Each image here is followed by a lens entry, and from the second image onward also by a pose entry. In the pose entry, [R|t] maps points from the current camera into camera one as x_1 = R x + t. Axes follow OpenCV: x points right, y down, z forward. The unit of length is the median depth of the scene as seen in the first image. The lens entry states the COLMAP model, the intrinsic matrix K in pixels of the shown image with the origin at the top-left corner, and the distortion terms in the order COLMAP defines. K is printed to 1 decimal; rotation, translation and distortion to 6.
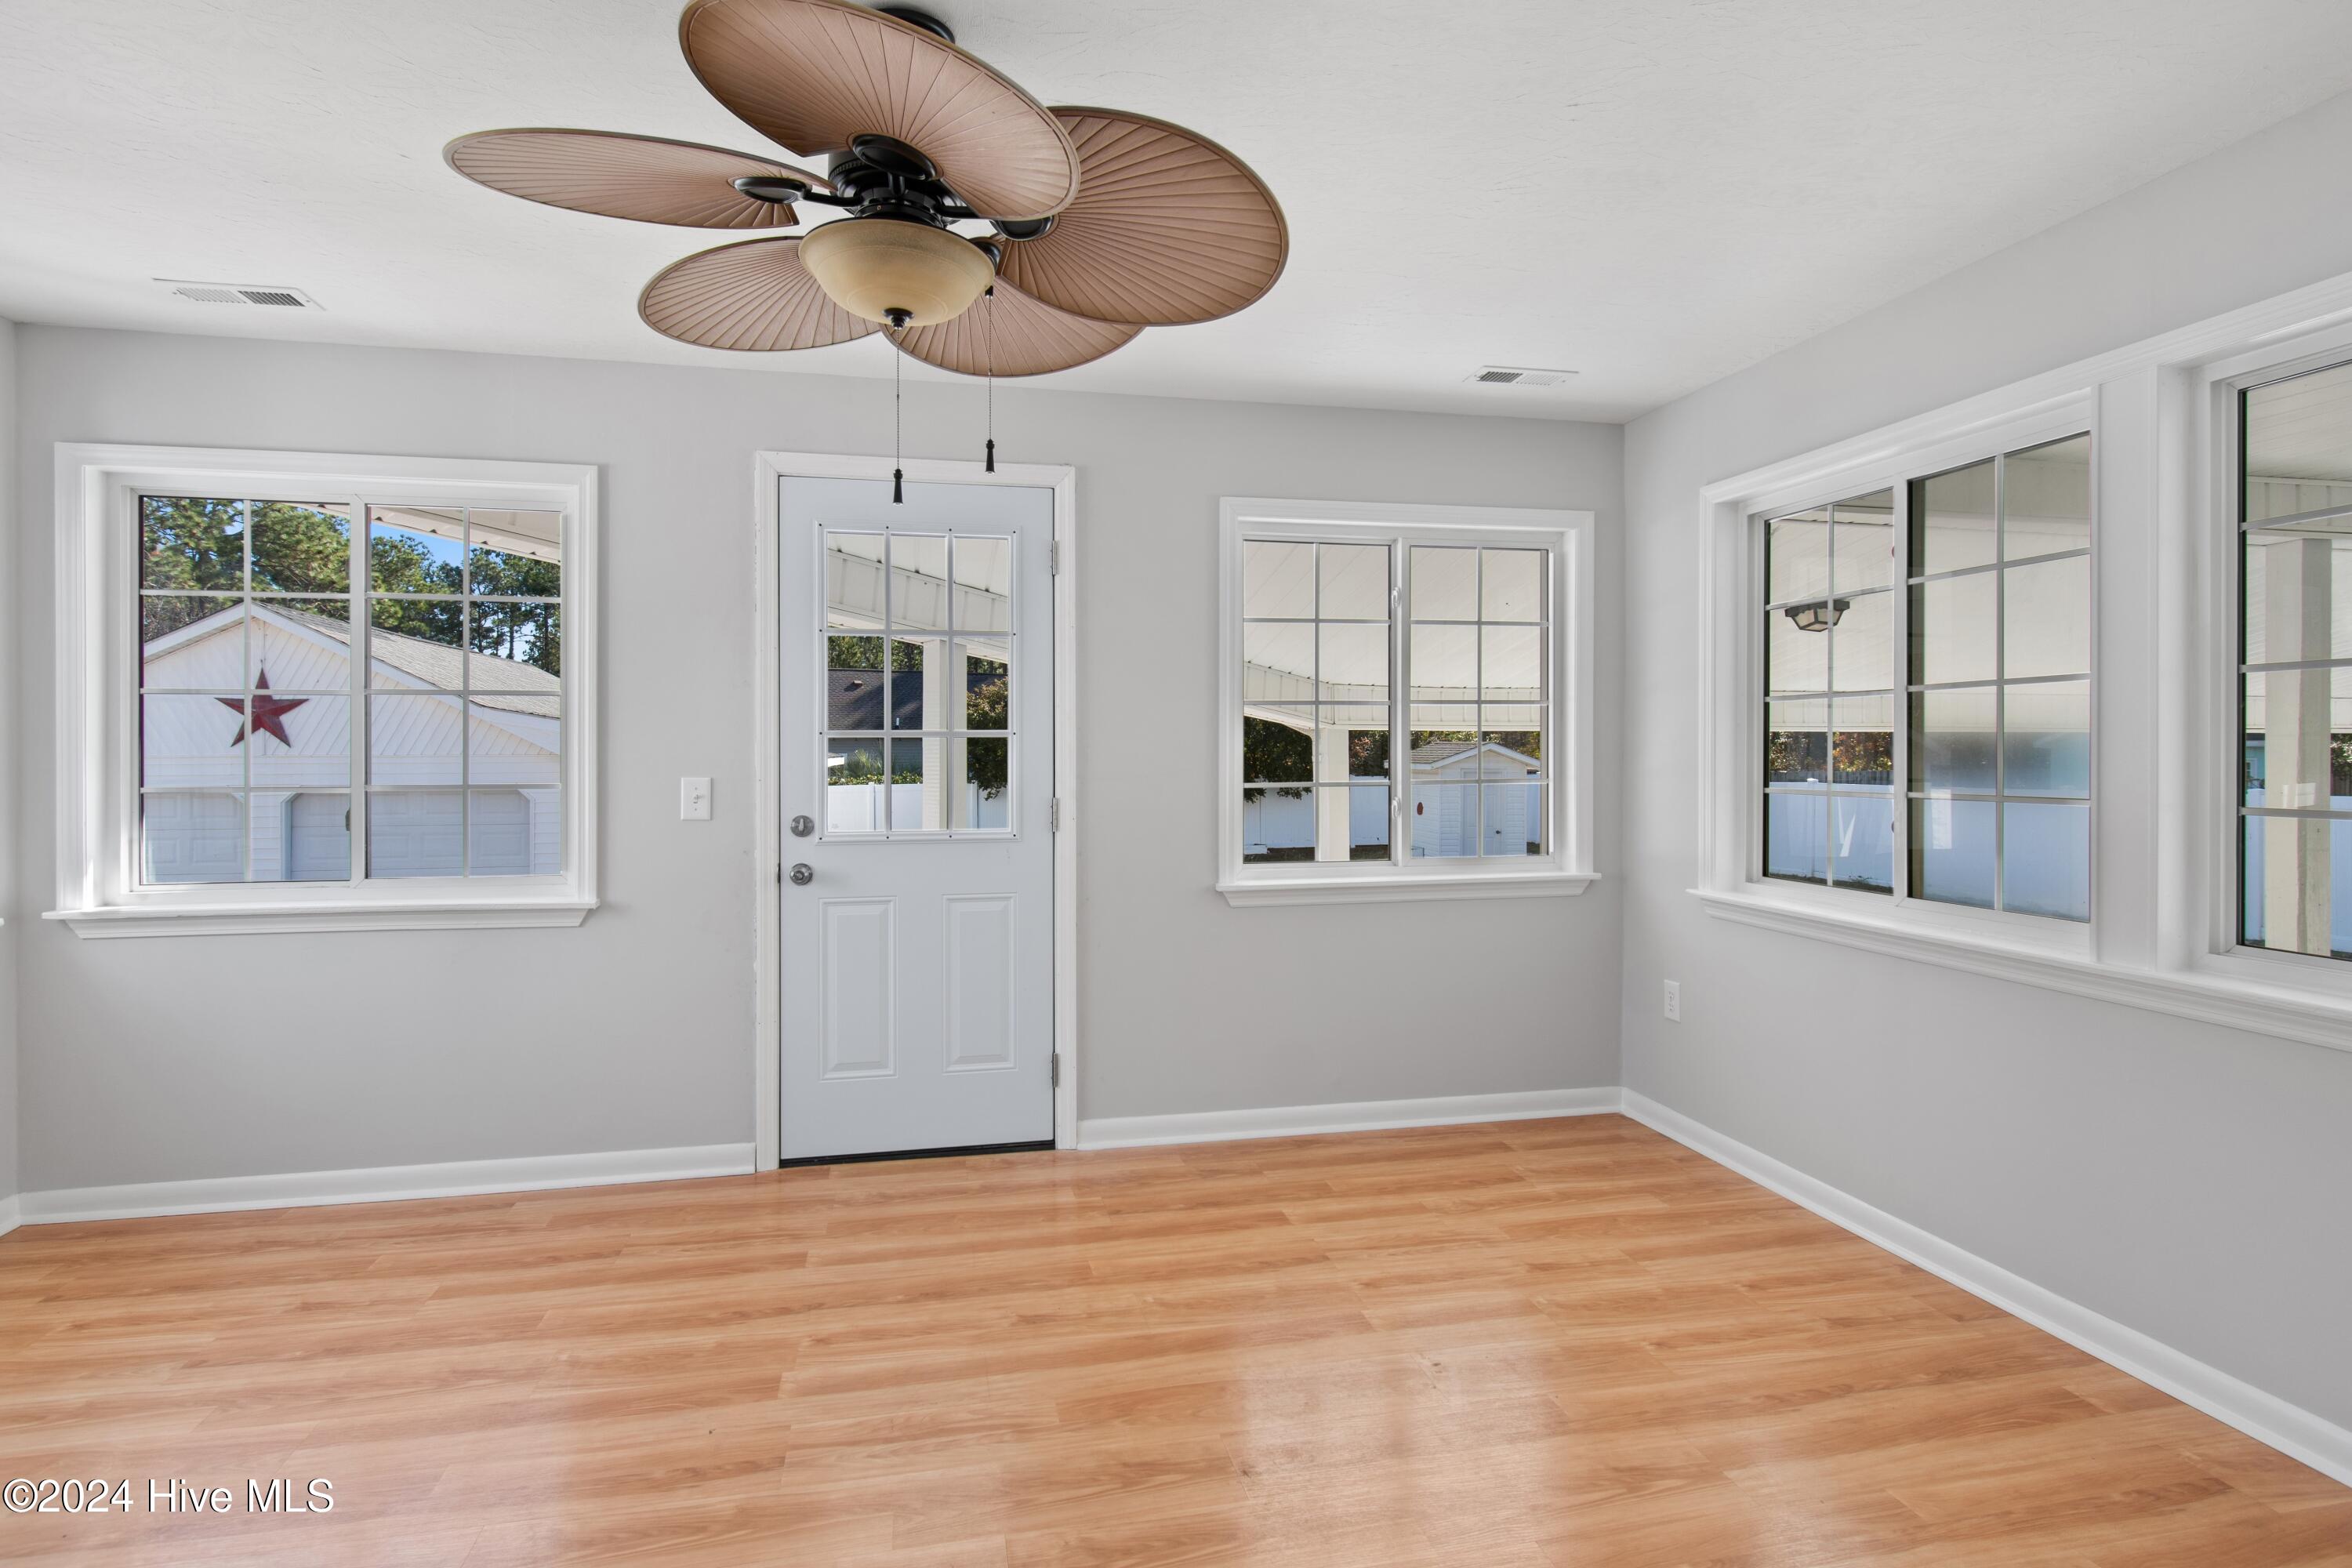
lens RADIAL K [[1164.3, 0, 1172.1], [0, 1164.3, 765.7], [0, 0, 1]] dist [-0.000103, -0.001000]
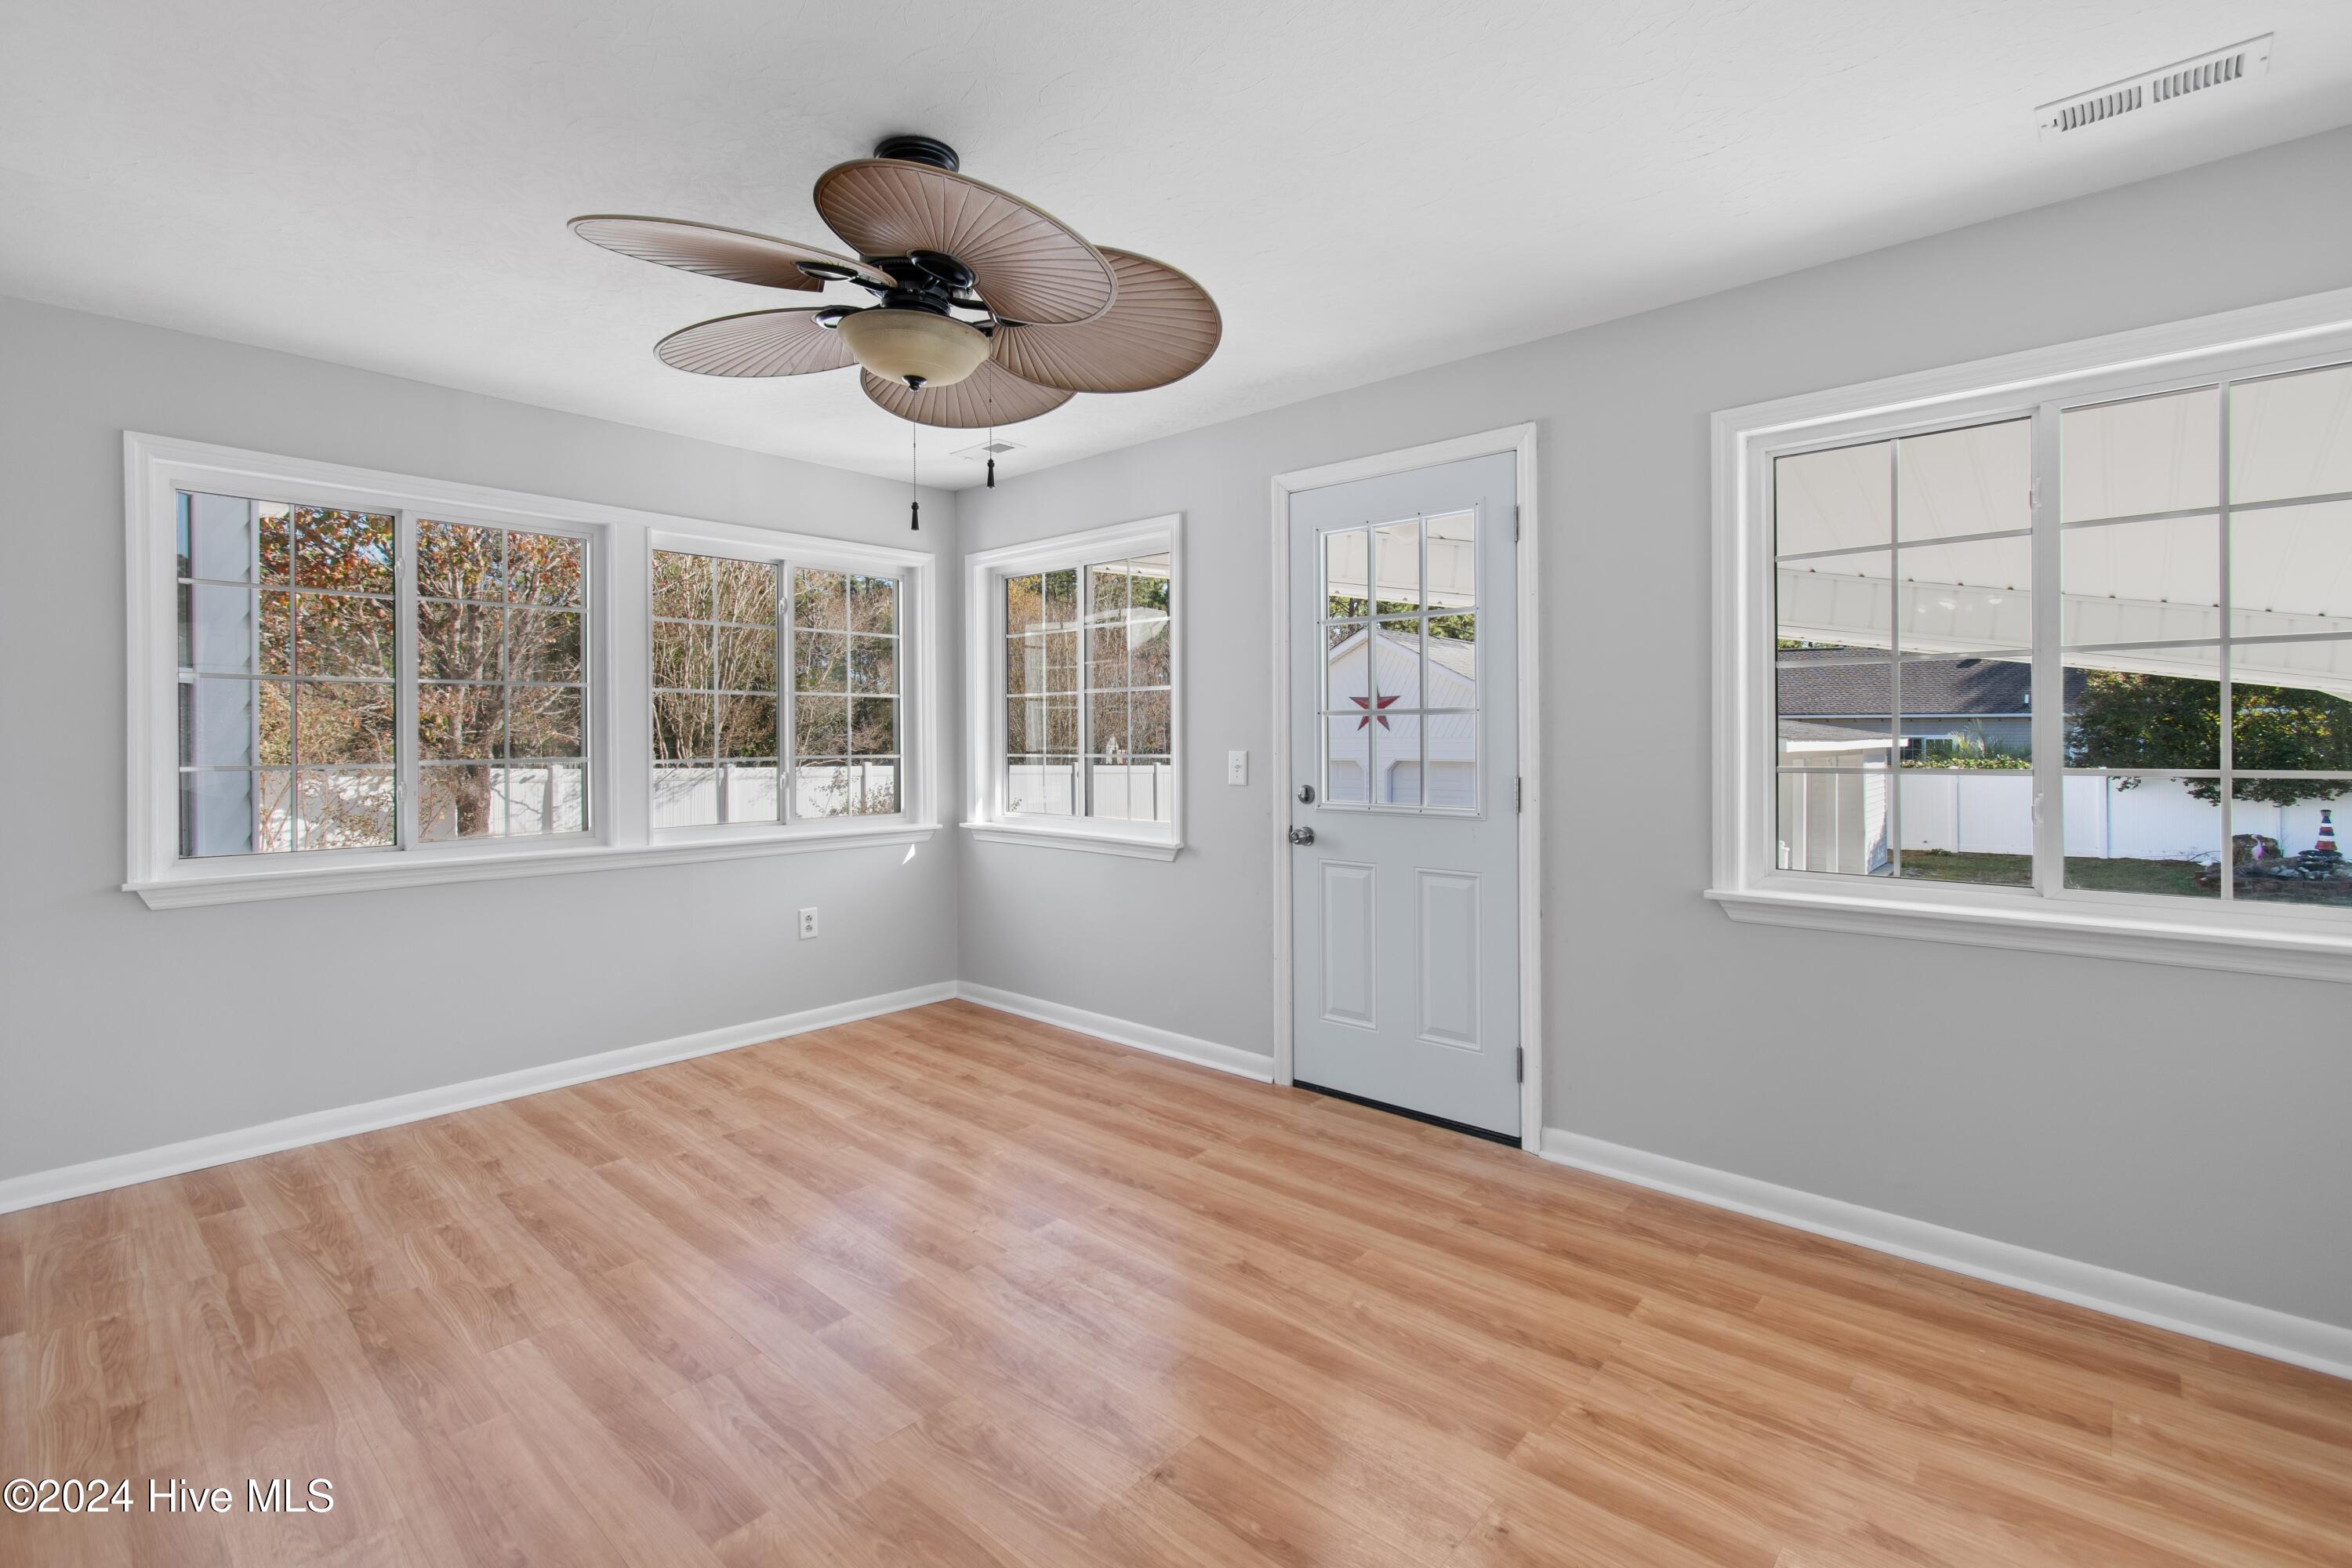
lens RADIAL K [[1046.0, 0, 1173.8], [0, 1046.0, 749.7], [0, 0, 1]] dist [0.000024, -0.001200]
pose [[0.592437, 0.011963, -0.805528, 0.460994], [-0.007544, 0.999928, 0.009302, -0.000498], [0.805582, 0.000566, 0.592485, 0.300466]]
